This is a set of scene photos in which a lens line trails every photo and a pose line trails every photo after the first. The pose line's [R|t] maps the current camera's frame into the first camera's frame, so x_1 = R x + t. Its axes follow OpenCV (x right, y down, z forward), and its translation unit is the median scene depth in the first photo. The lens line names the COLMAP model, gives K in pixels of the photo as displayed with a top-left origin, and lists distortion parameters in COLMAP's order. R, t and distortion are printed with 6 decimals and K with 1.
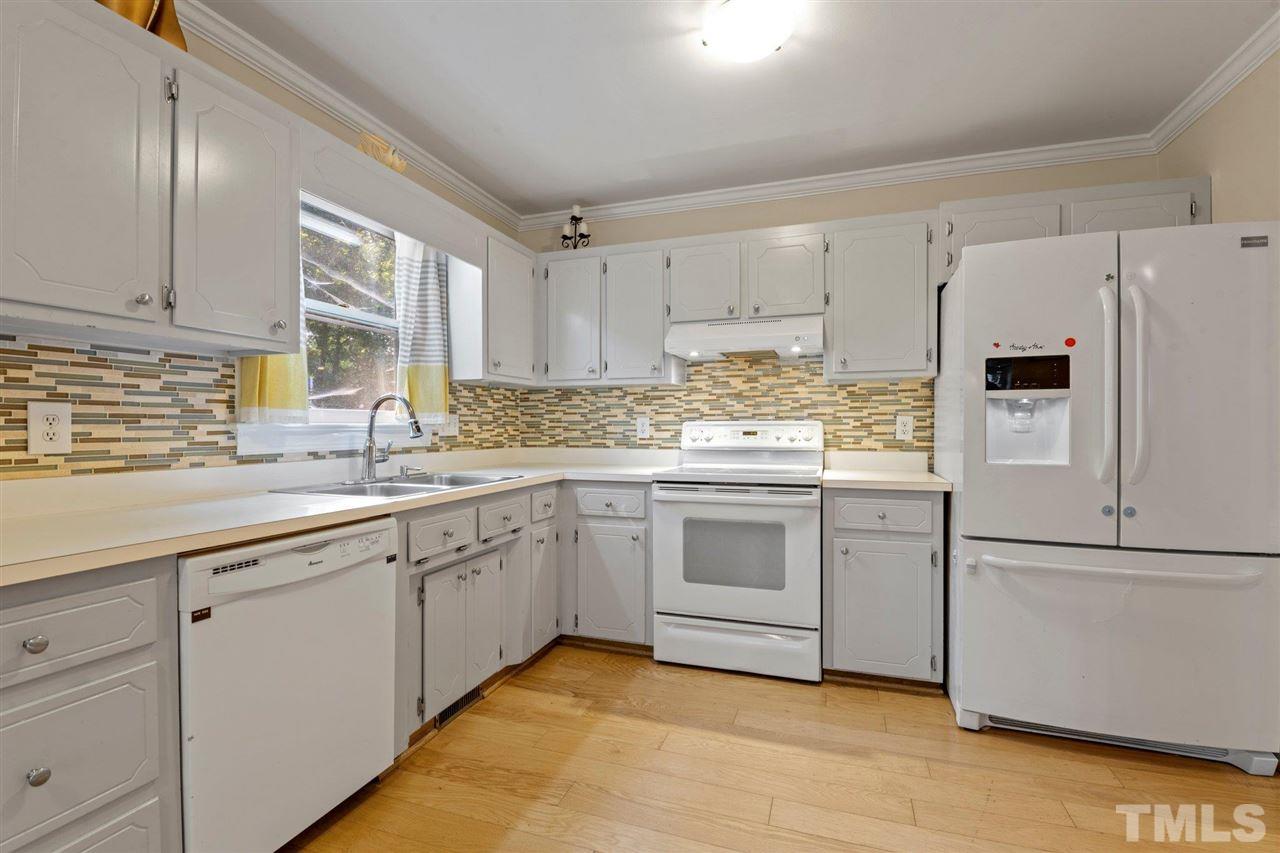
lens RADIAL K [[567.1, 0, 638.5], [0, 567.1, 429.3], [0, 0, 1]] dist [-0.015855, -0.000679]
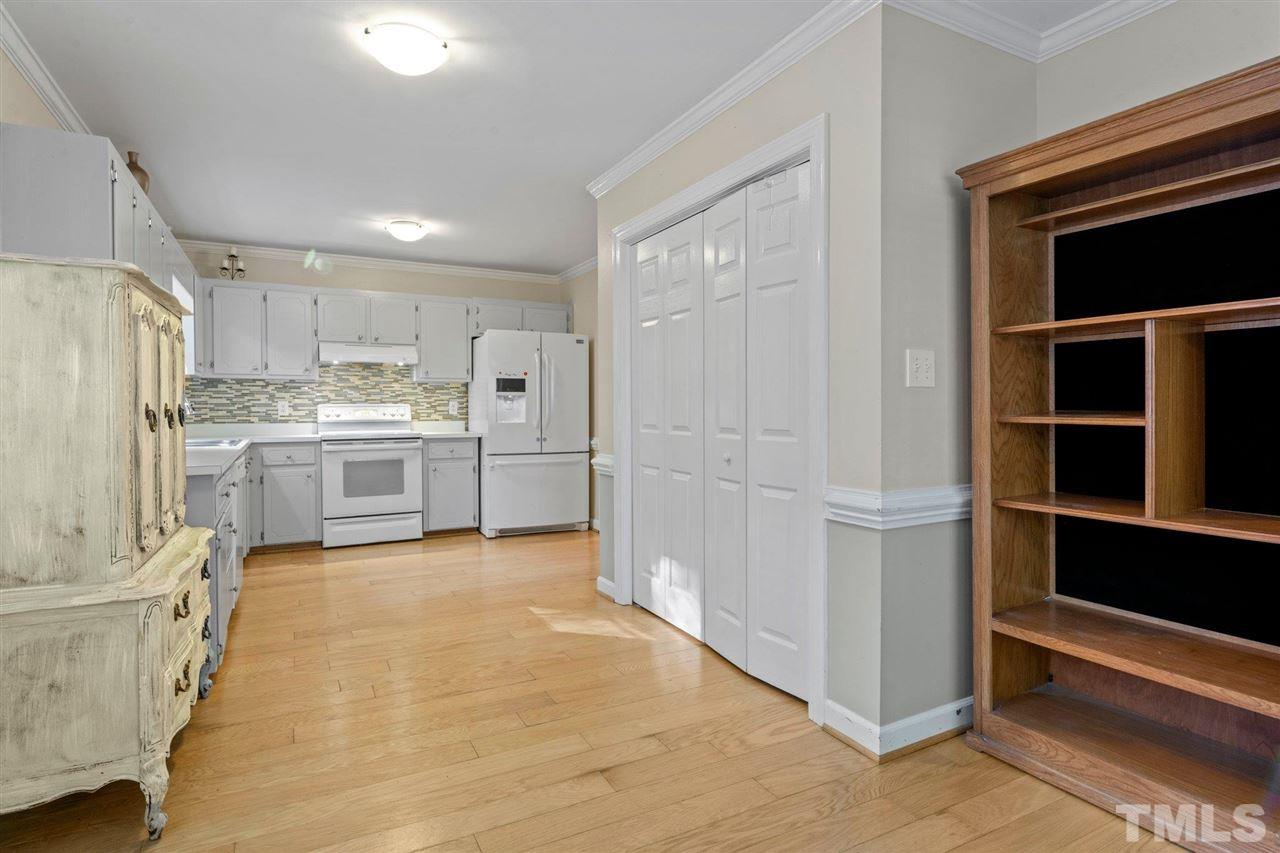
lens RADIAL K [[680.8, 0, 640.2], [0, 680.8, 417.8], [0, 0, 1]] dist [-0.000423, 0.000195]
pose [[0.684718, -0.014268, 0.728669, -0.751724], [0.004583, 0.999873, 0.015272, -0.000991], [-0.728794, -0.007117, 0.684696, -0.996442]]
